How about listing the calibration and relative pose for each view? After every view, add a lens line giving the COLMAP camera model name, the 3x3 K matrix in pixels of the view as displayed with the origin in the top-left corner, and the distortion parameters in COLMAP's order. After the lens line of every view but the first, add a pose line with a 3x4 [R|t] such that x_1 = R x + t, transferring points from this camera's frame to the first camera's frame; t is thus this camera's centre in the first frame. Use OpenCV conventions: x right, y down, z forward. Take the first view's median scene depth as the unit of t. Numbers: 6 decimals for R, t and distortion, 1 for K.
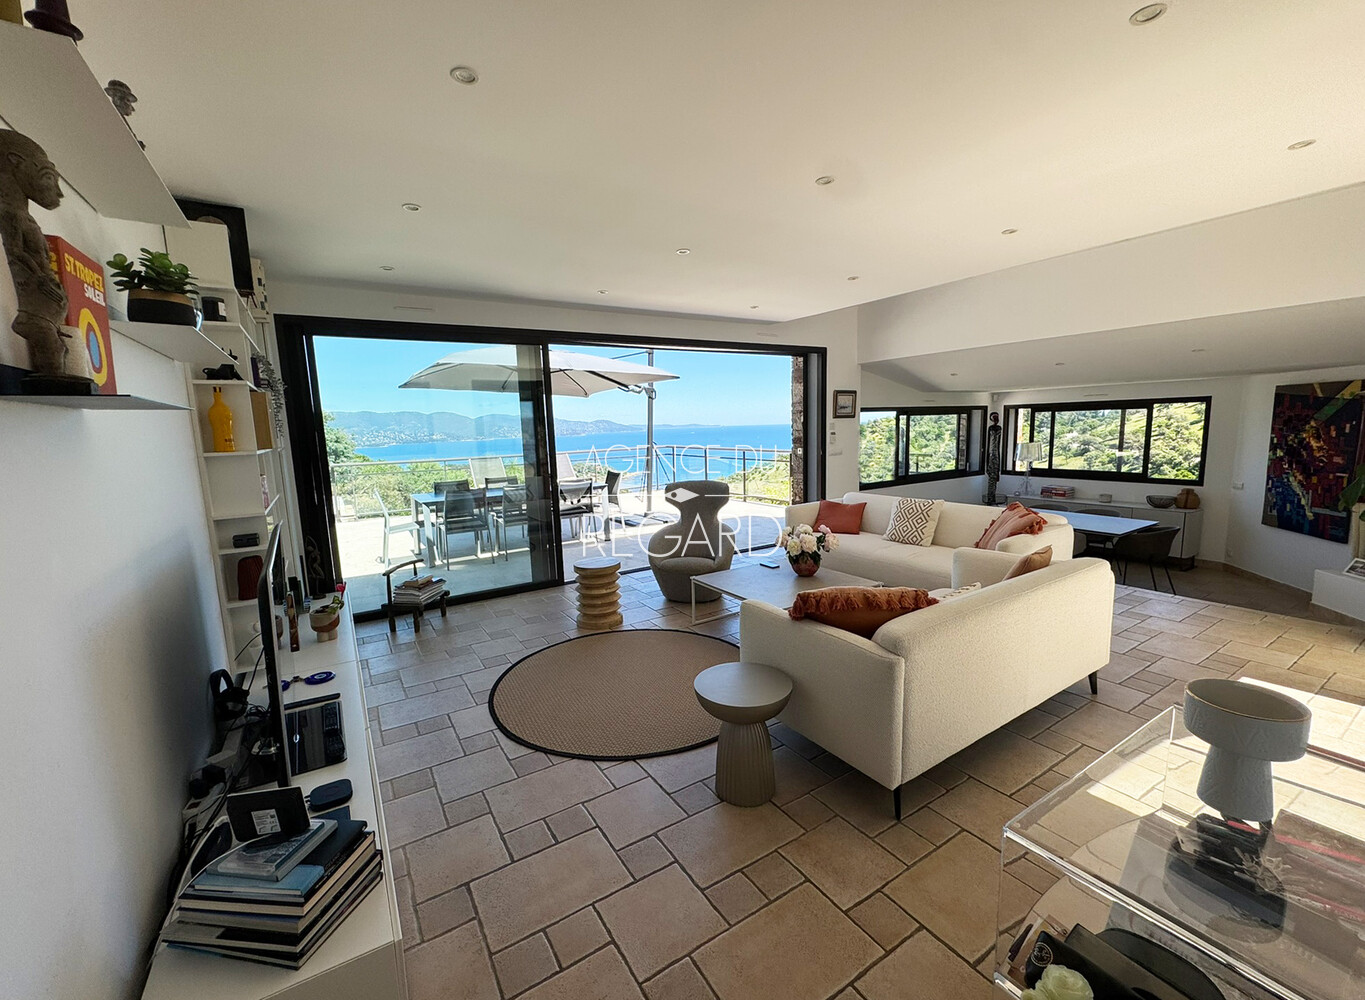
lens RADIAL K [[555.5, 0, 679.5], [0, 555.5, 518.4], [0, 0, 1]] dist [-0.010137, 0.000240]
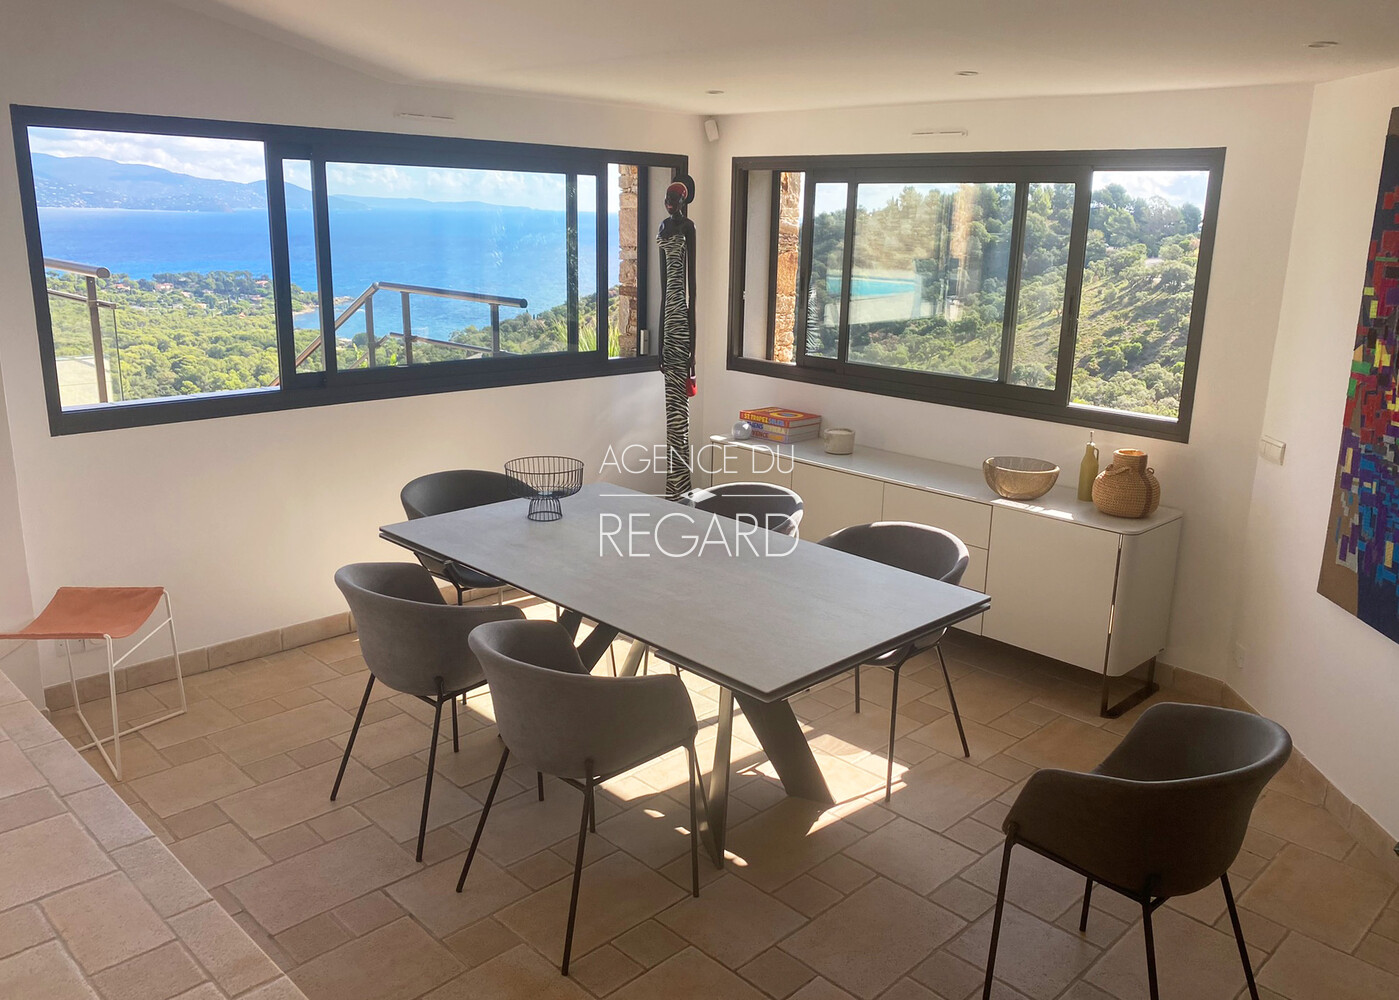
lens RADIAL K [[1110.1, 0, 699.5], [0, 1110.1, 500.0], [0, 0, 1]] dist [0.030592, 0.000615]
pose [[0.975271, 0.000279, 0.221014, 0.540483], [-0.020036, 0.995993, 0.087154, -0.076506], [-0.220104, -0.089427, 0.971369, 0.442008]]
